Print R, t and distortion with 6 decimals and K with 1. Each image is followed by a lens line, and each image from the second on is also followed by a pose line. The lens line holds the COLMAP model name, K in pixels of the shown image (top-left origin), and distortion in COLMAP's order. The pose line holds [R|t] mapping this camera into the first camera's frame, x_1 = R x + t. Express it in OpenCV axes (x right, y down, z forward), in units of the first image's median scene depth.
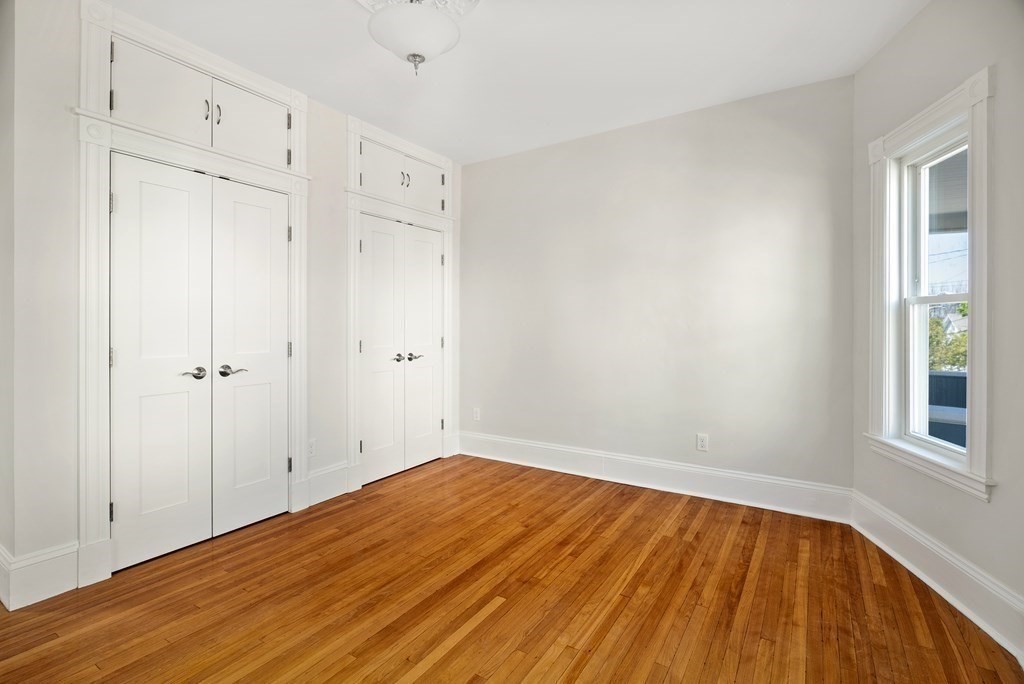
lens RADIAL K [[473.7, 0, 509.8], [0, 473.7, 326.3], [0, 0, 1]] dist [-0.005729, 0.002497]
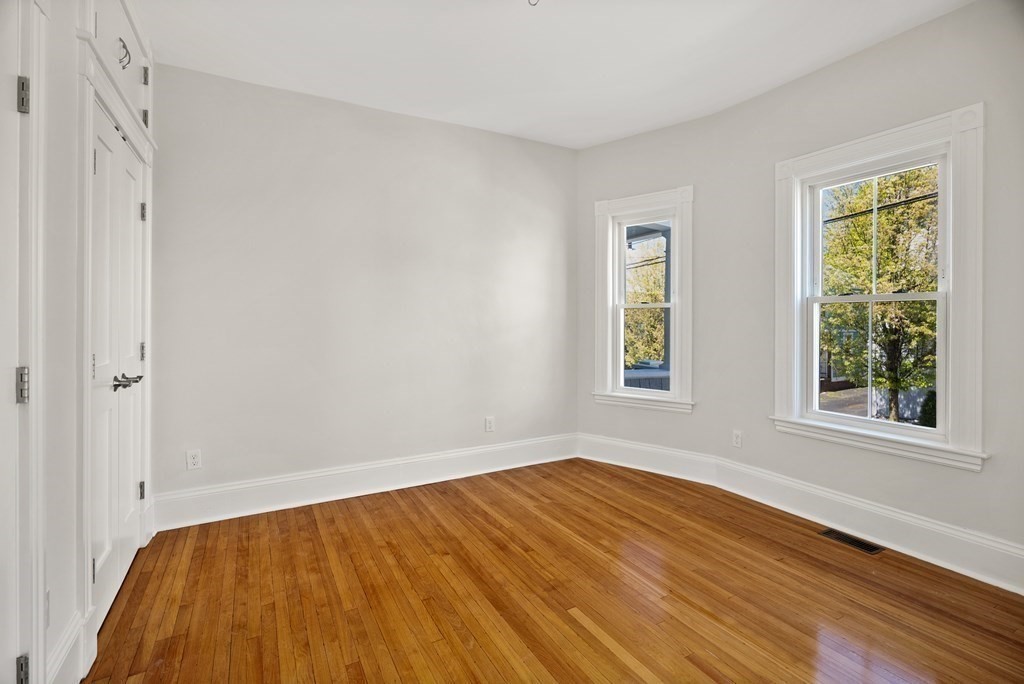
lens RADIAL K [[473.7, 0, 513.3], [0, 473.7, 321.6], [0, 0, 1]] dist [-0.005729, 0.002497]
pose [[0.474599, -0.003306, 0.880196, -0.685764], [0.002623, 0.999994, 0.002342, -0.004300], [-0.880198, 0.001197, 0.474604, 0.493014]]
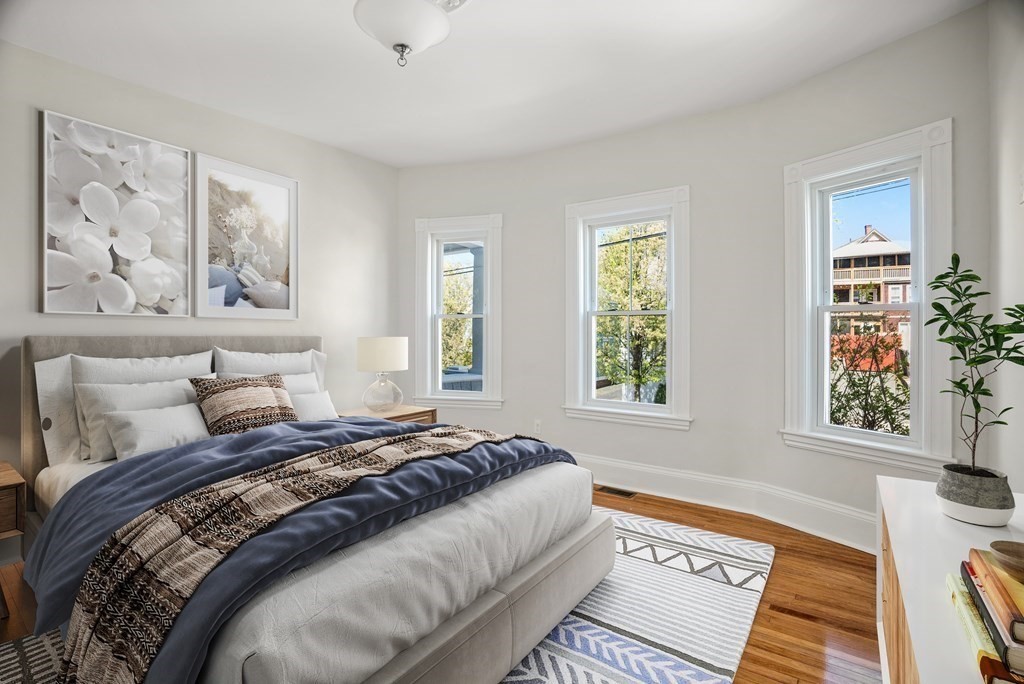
lens RADIAL K [[473.7, 0, 518.5], [0, 473.7, 331.3], [0, 0, 1]] dist [-0.005729, 0.002497]
pose [[0.062375, -0.005766, 0.998036, -0.822150], [0.004575, 0.999974, 0.005491, -0.005013], [-0.998042, 0.004224, 0.062400, 0.528791]]
